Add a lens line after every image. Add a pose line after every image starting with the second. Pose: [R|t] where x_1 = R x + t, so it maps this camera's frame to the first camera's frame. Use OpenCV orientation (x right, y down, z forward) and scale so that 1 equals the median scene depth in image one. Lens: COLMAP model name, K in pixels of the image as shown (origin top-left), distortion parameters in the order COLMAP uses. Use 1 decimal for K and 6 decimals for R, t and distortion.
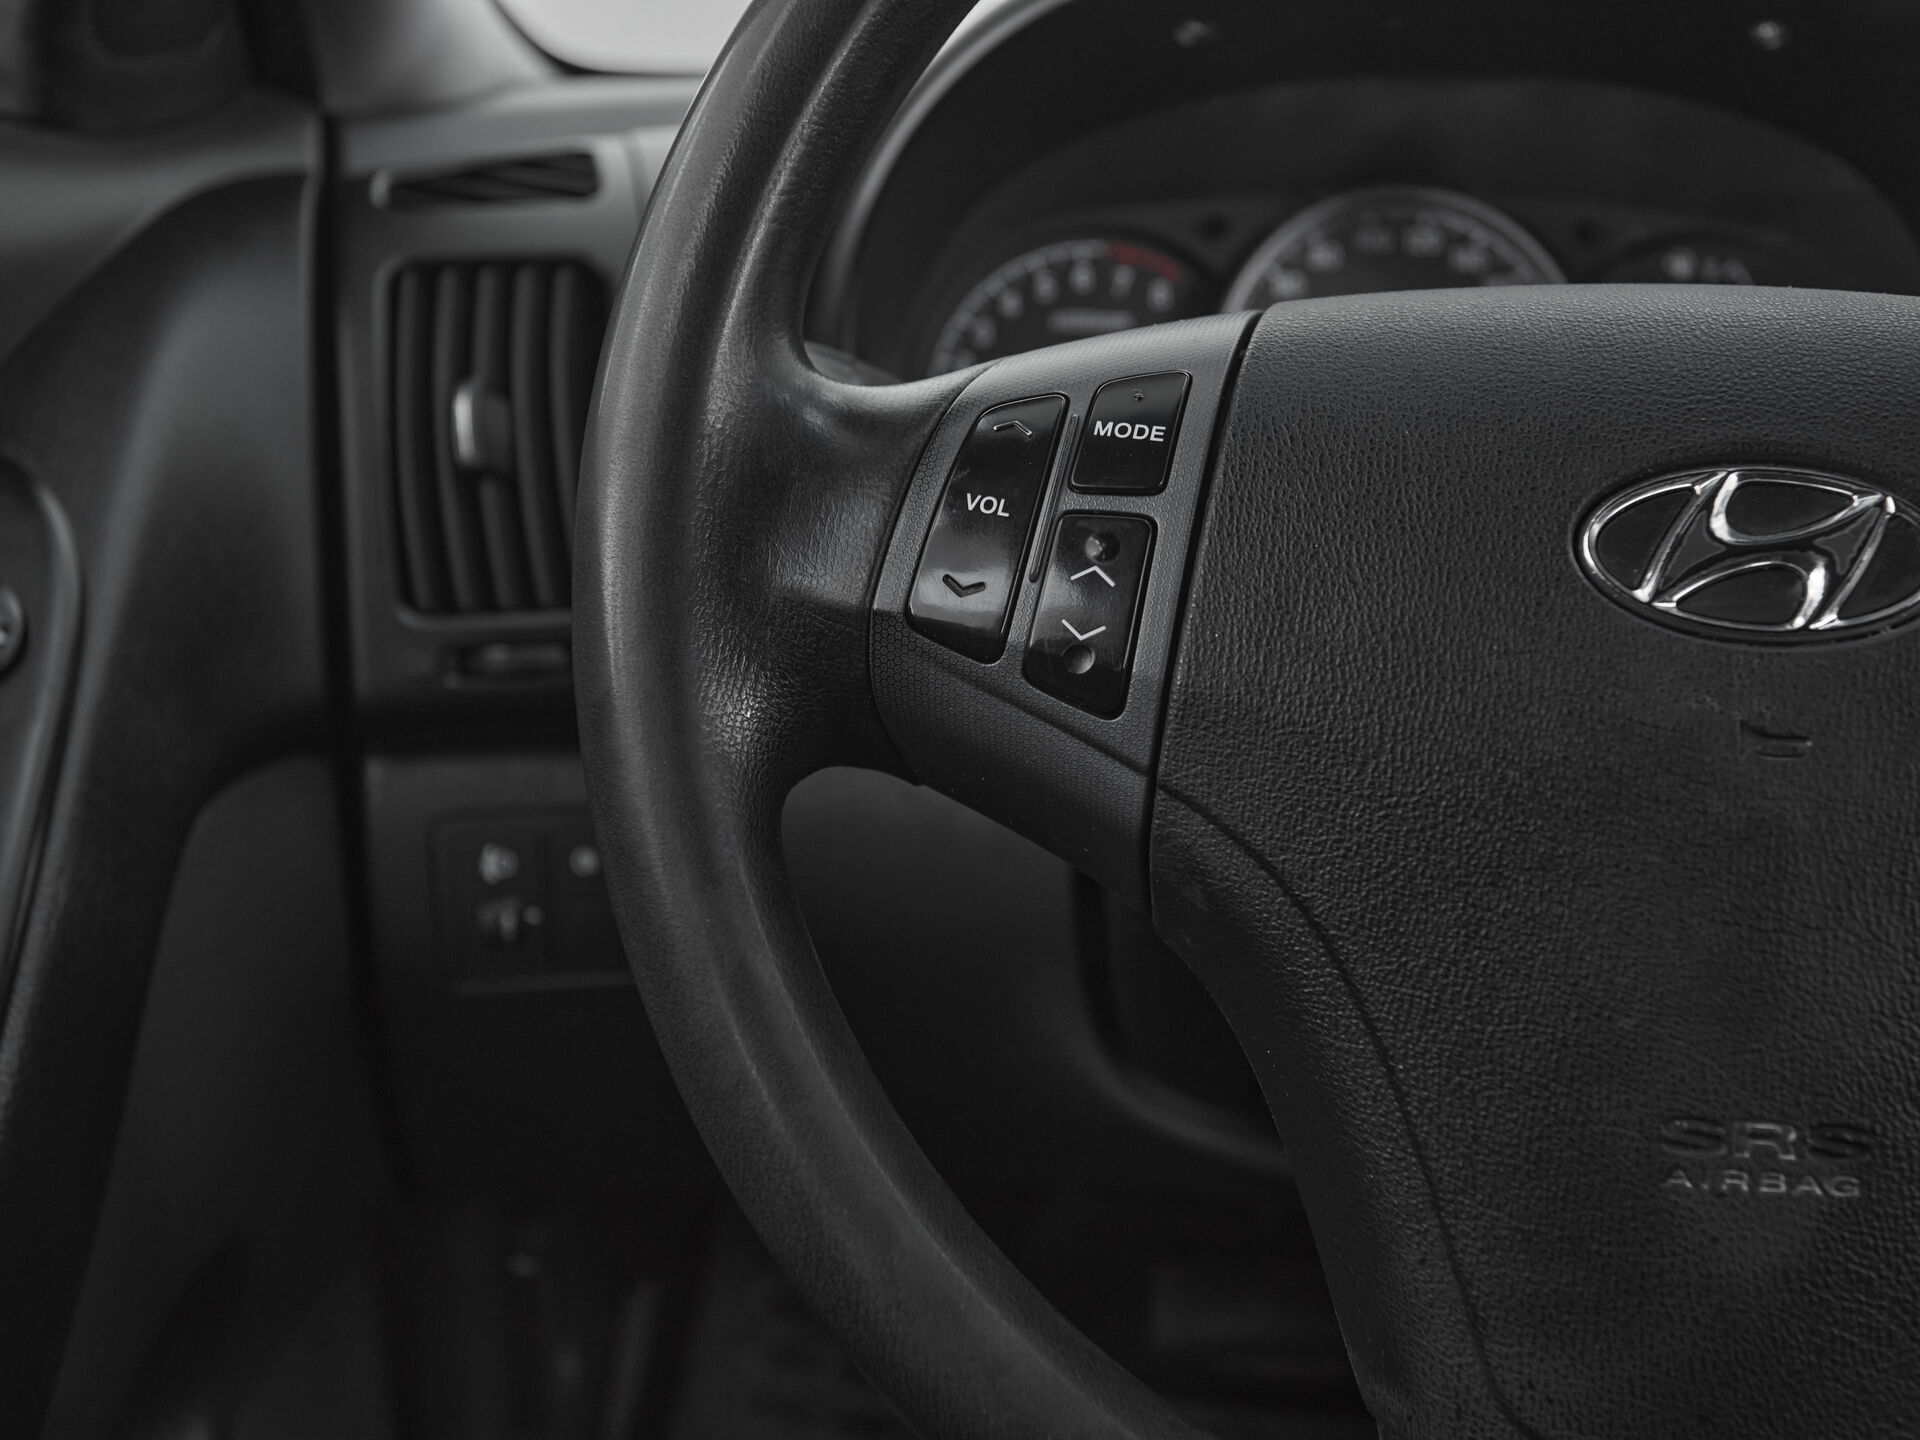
lens RADIAL K [[2011.8, 0, 960.0], [0, 2011.8, 720.0], [0, 0, 1]] dist [-0.000050, -0.000633]
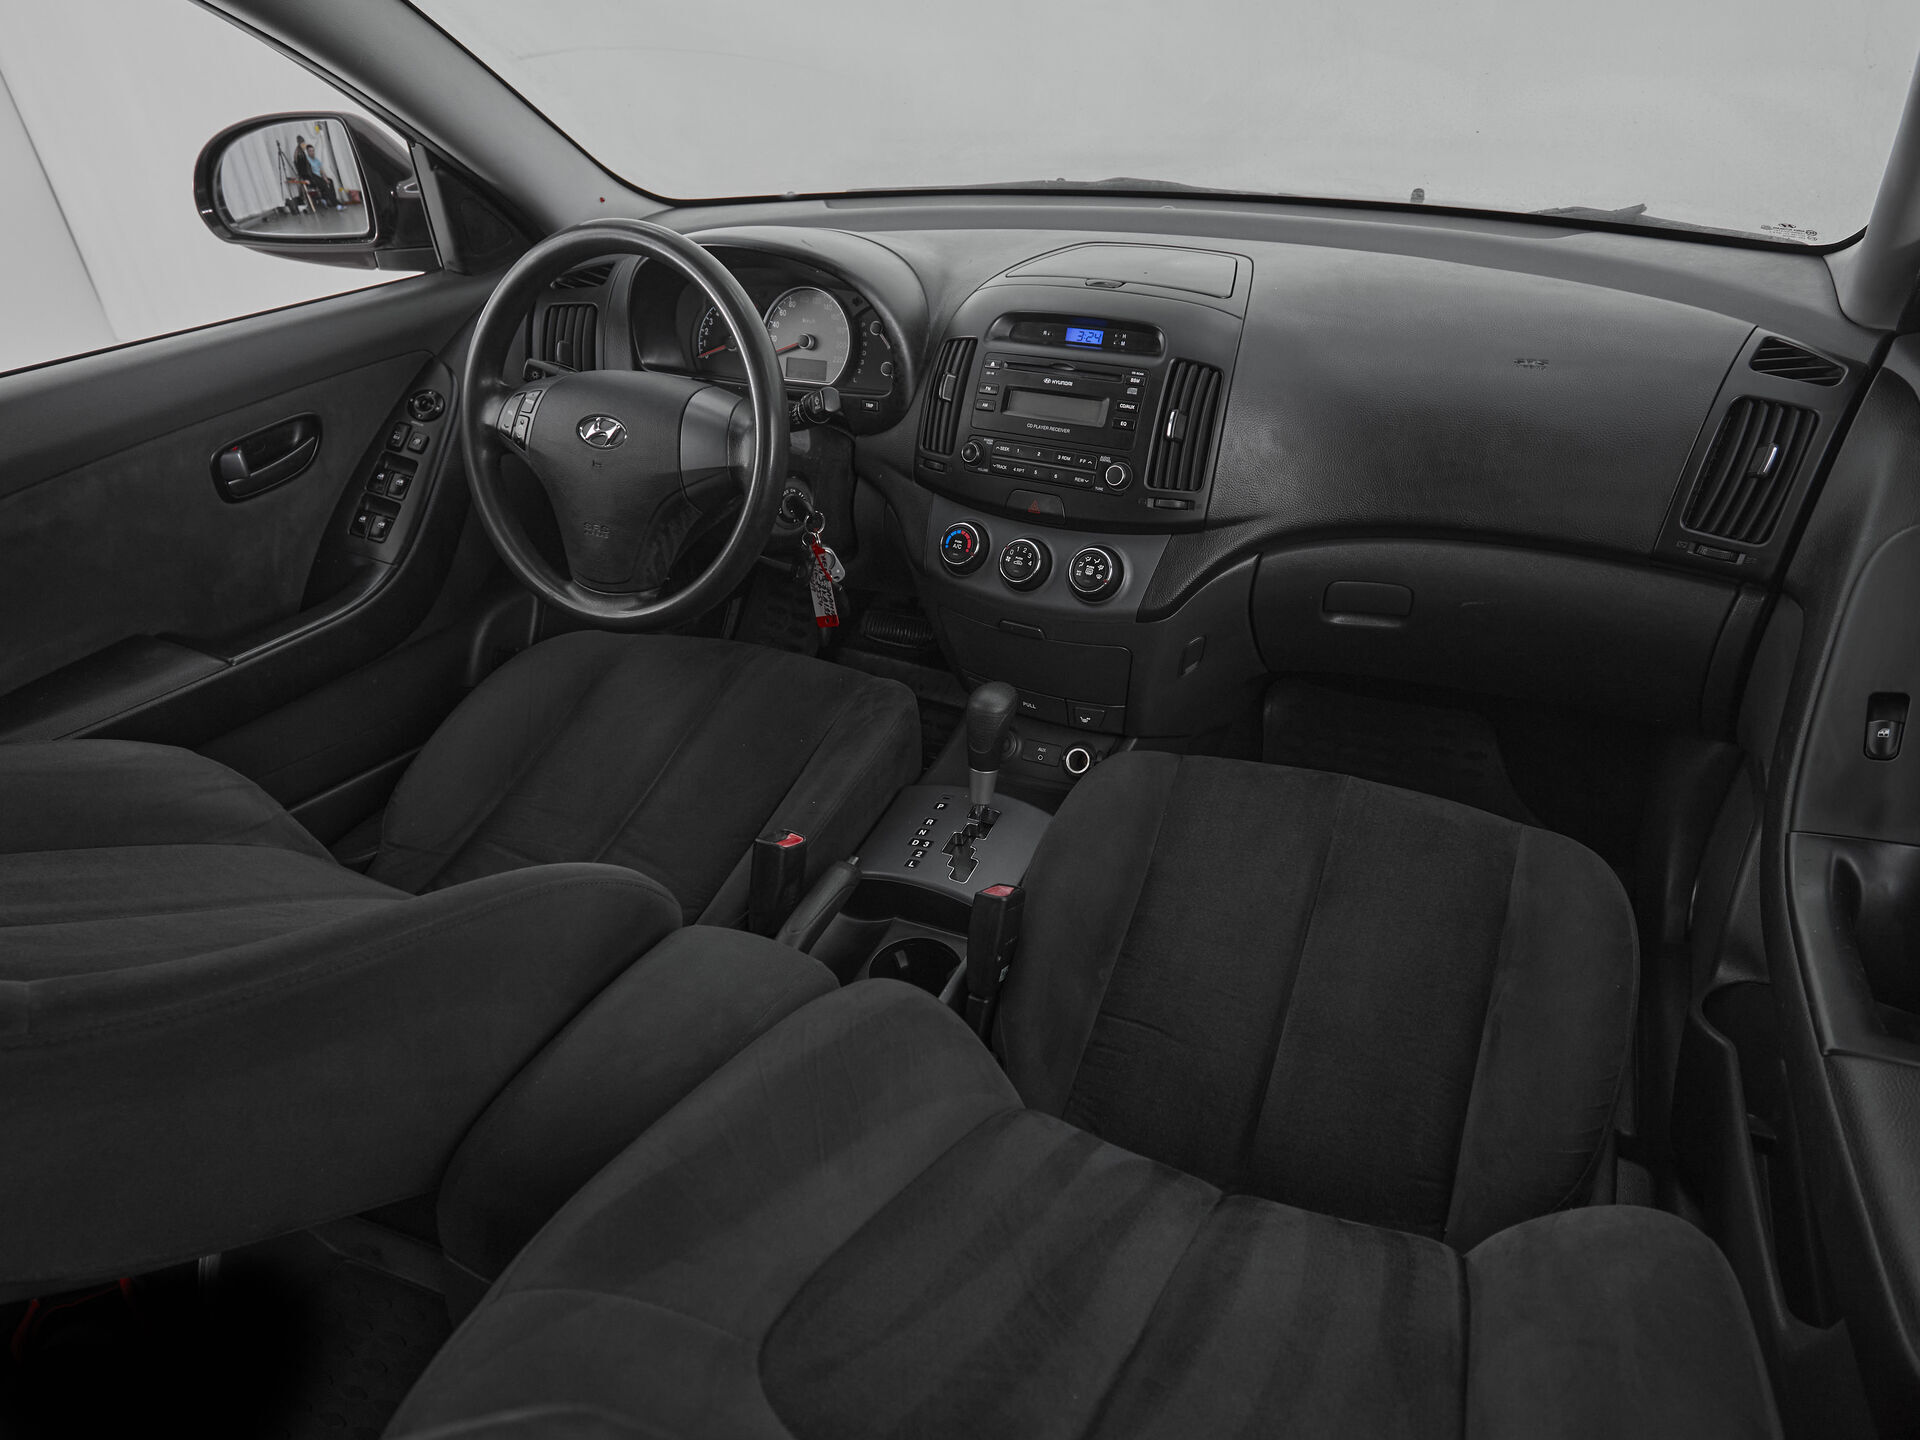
lens RADIAL K [[1225.6, 0, 962.4], [0, 1225.6, 796.7], [0, 0, 1]] dist [0.000284, -0.001588]
pose [[0.927875, 0.183914, -0.324381, 2.534526], [-0.063226, 0.934909, 0.349211, -0.376607], [0.367492, -0.303515, 0.879107, -1.985866]]
